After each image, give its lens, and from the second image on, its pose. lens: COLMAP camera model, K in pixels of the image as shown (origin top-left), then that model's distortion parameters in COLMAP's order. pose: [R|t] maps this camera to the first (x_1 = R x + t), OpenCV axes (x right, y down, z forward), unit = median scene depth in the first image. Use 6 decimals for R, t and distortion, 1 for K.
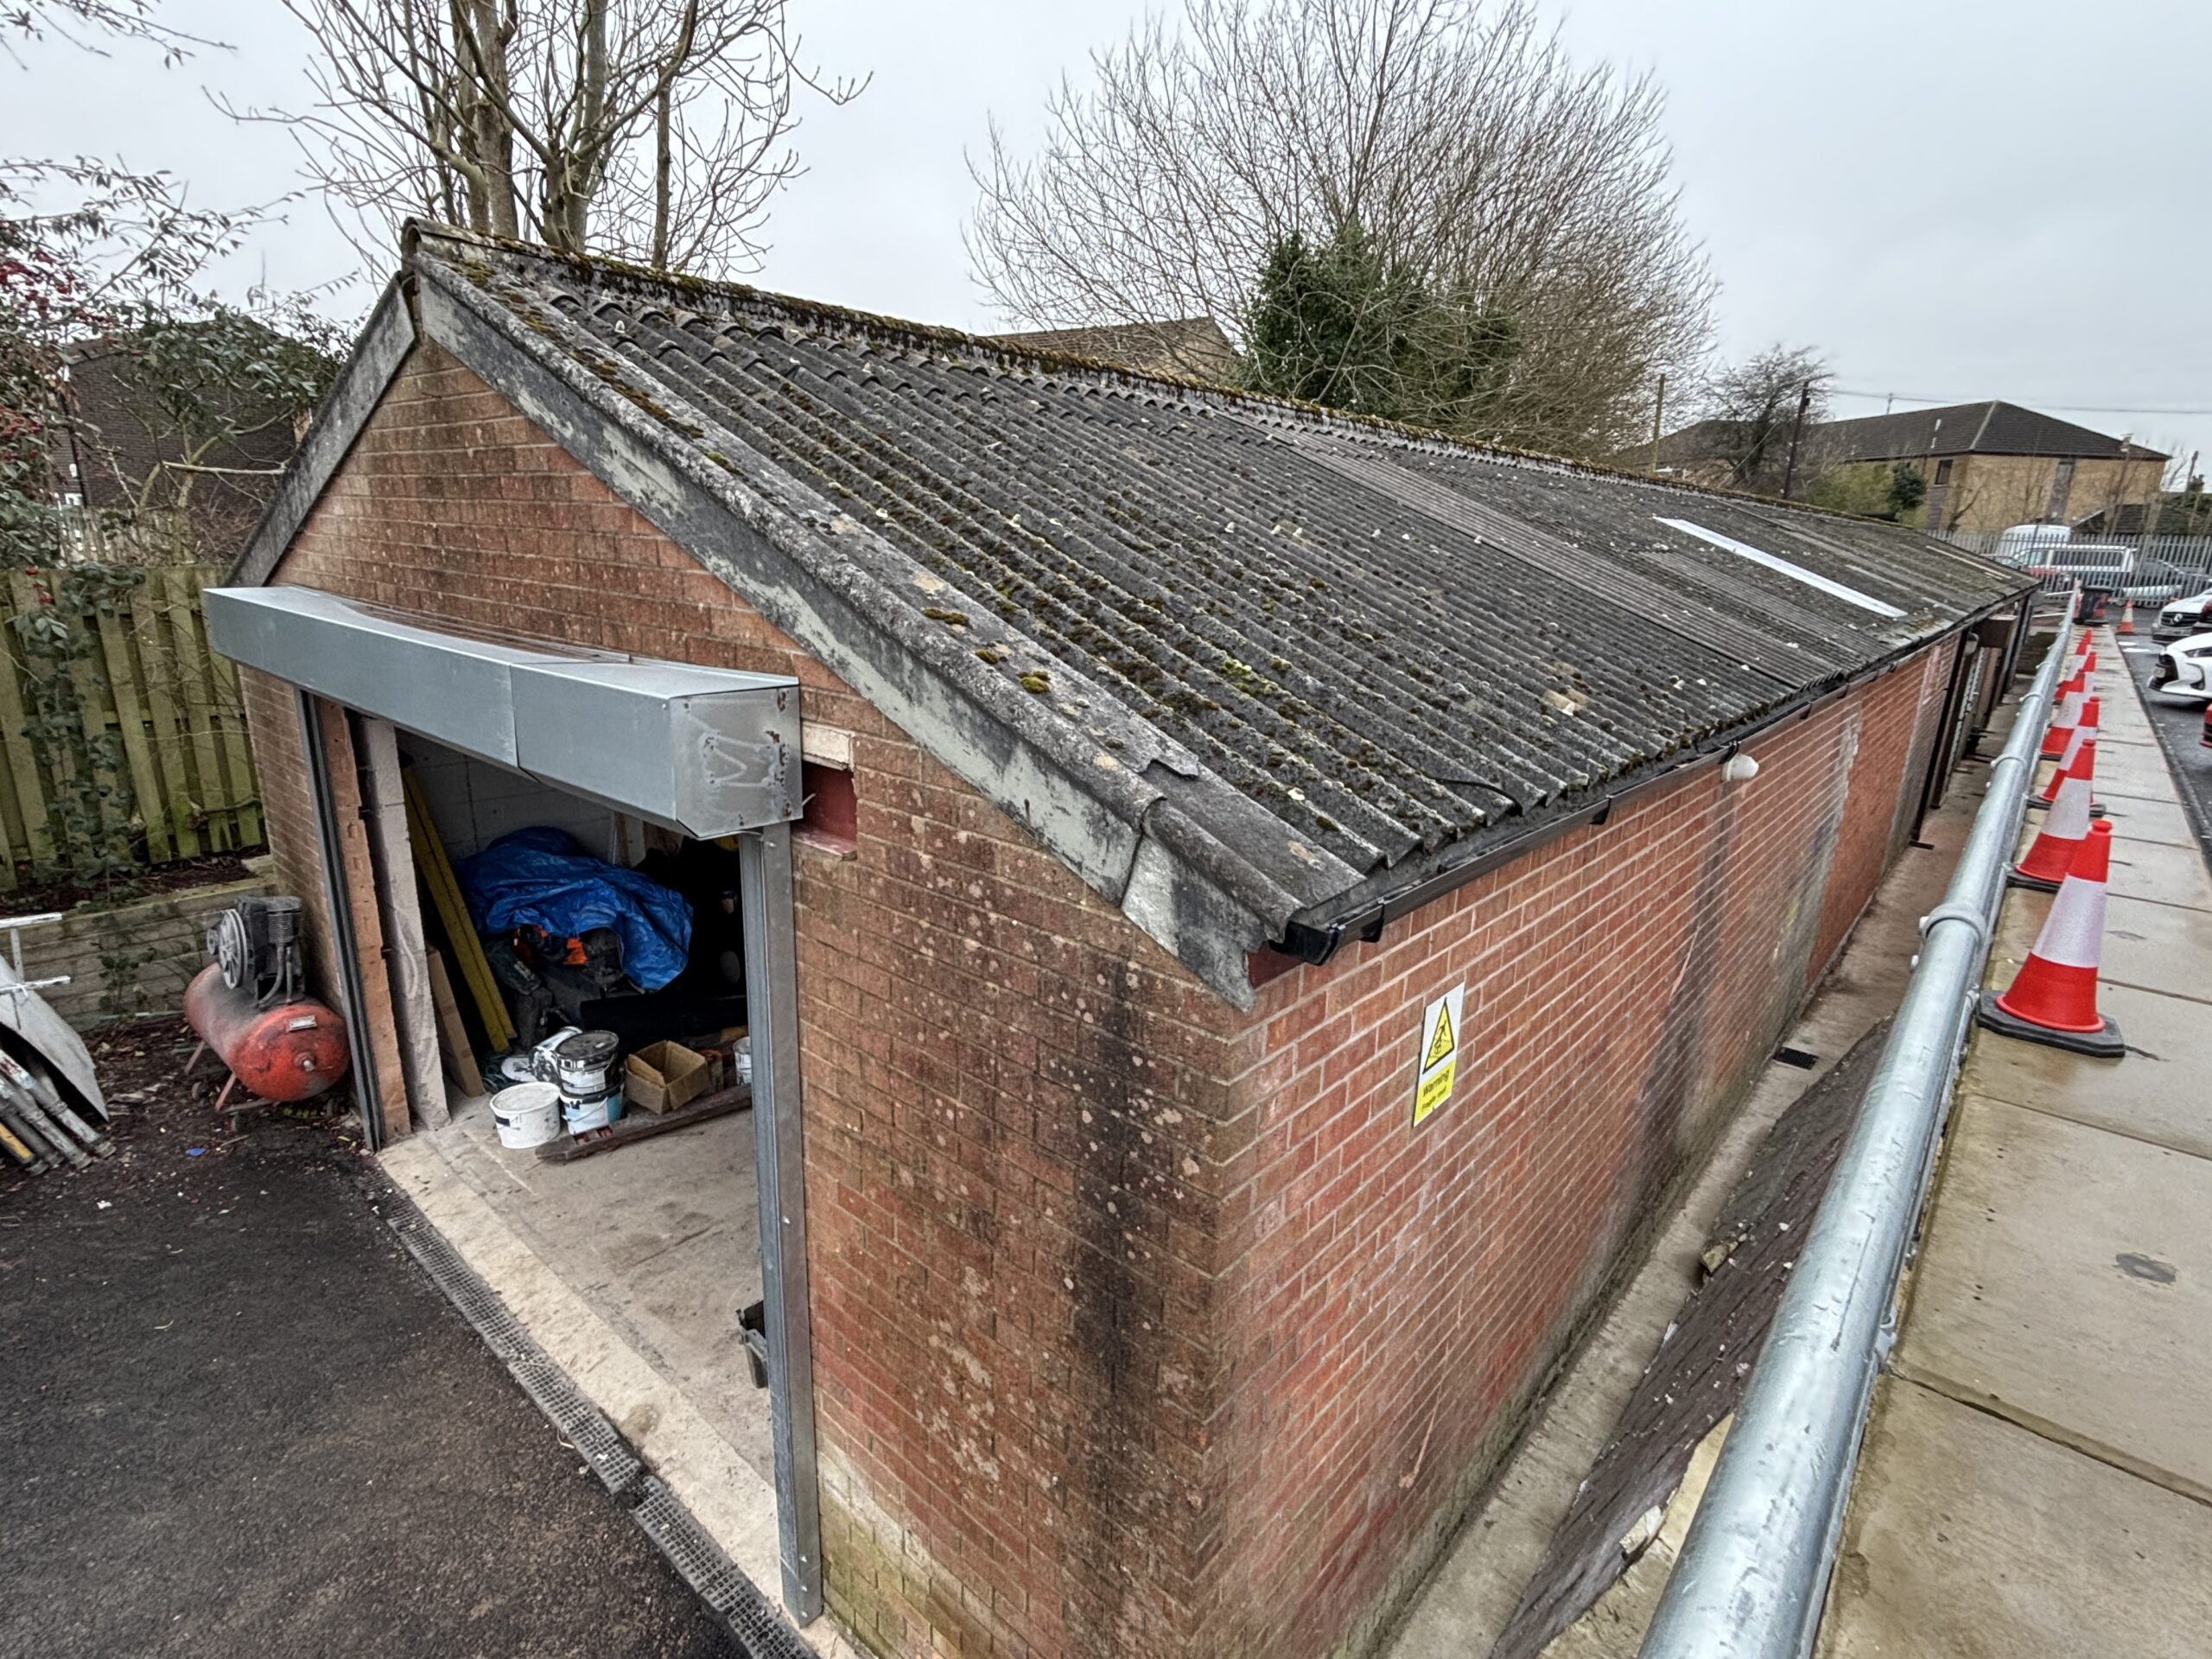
lens RADIAL K [[1109.7, 0, 1106.0], [0, 1109.7, 829.5], [0, 0, 1]] dist [0.000777, 0.000192]
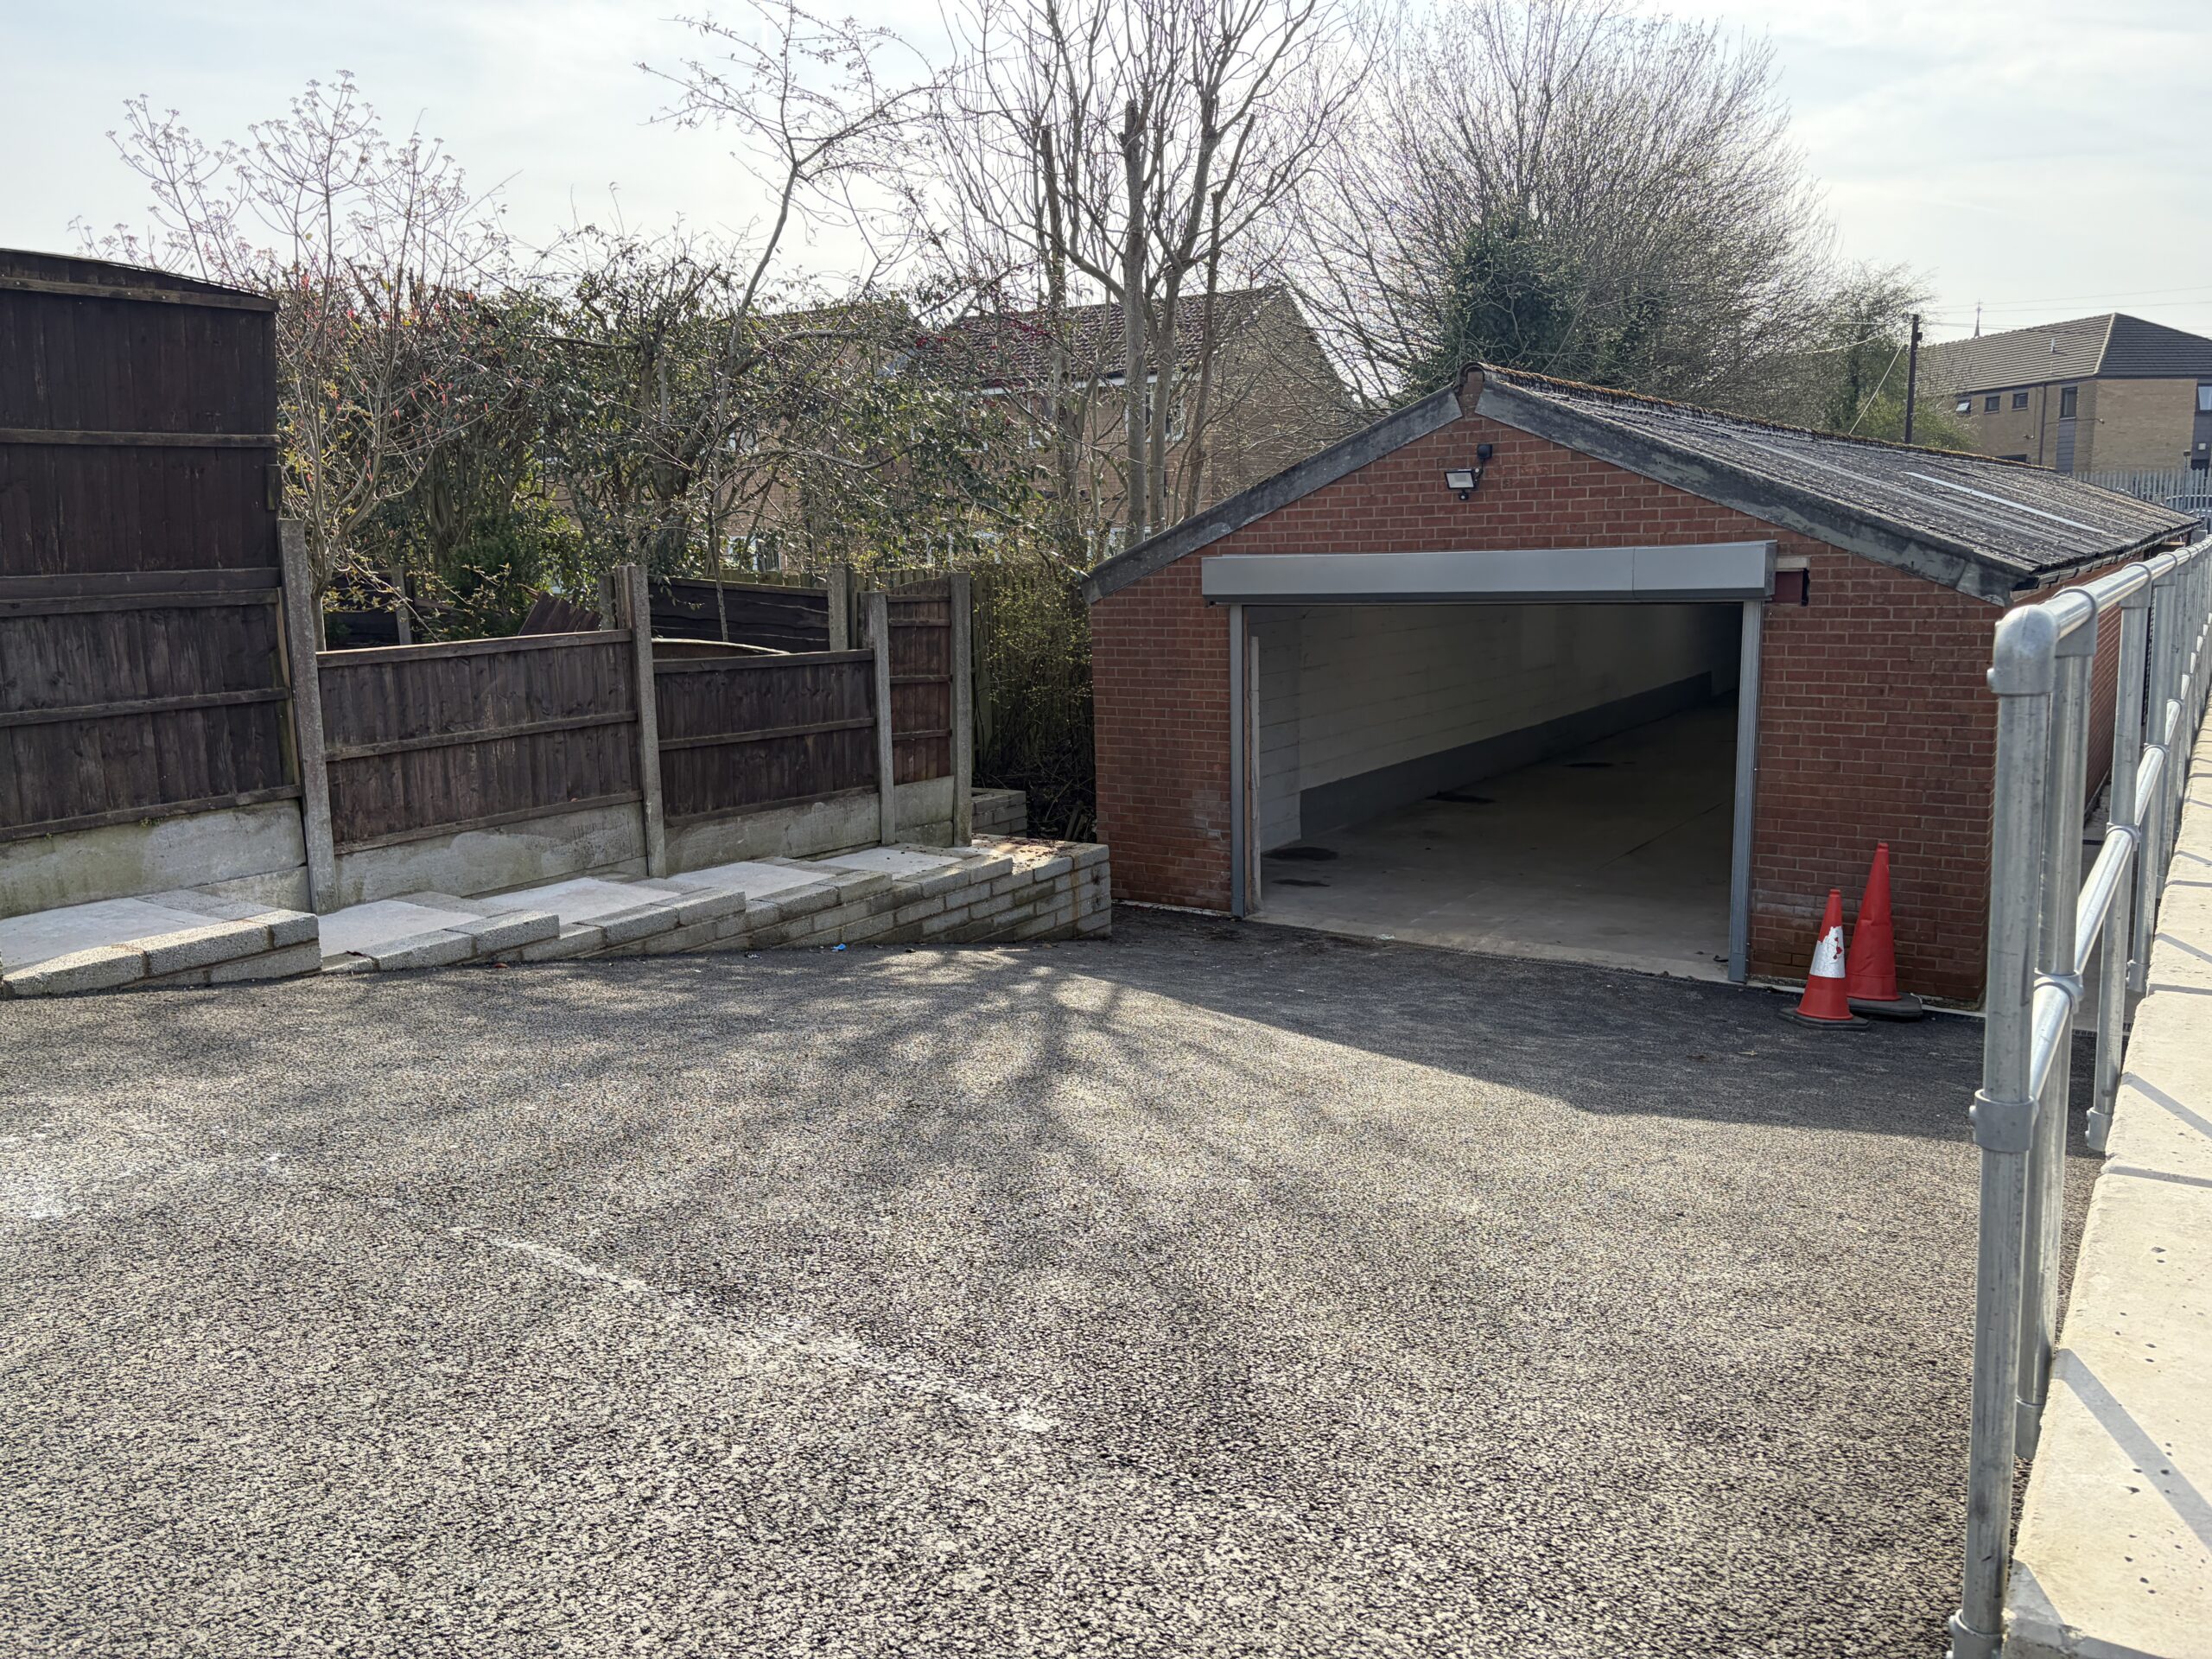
lens RADIAL K [[1677.5, 0, 1106.0], [0, 1677.5, 829.5], [0, 0, 1]] dist [0.036878, -0.000644]
pose [[0.989131, -0.089853, 0.116389, -0.237228], [0.100542, 0.990902, -0.089467, 0.074197], [-0.107292, 0.100197, 0.989166, -0.273106]]
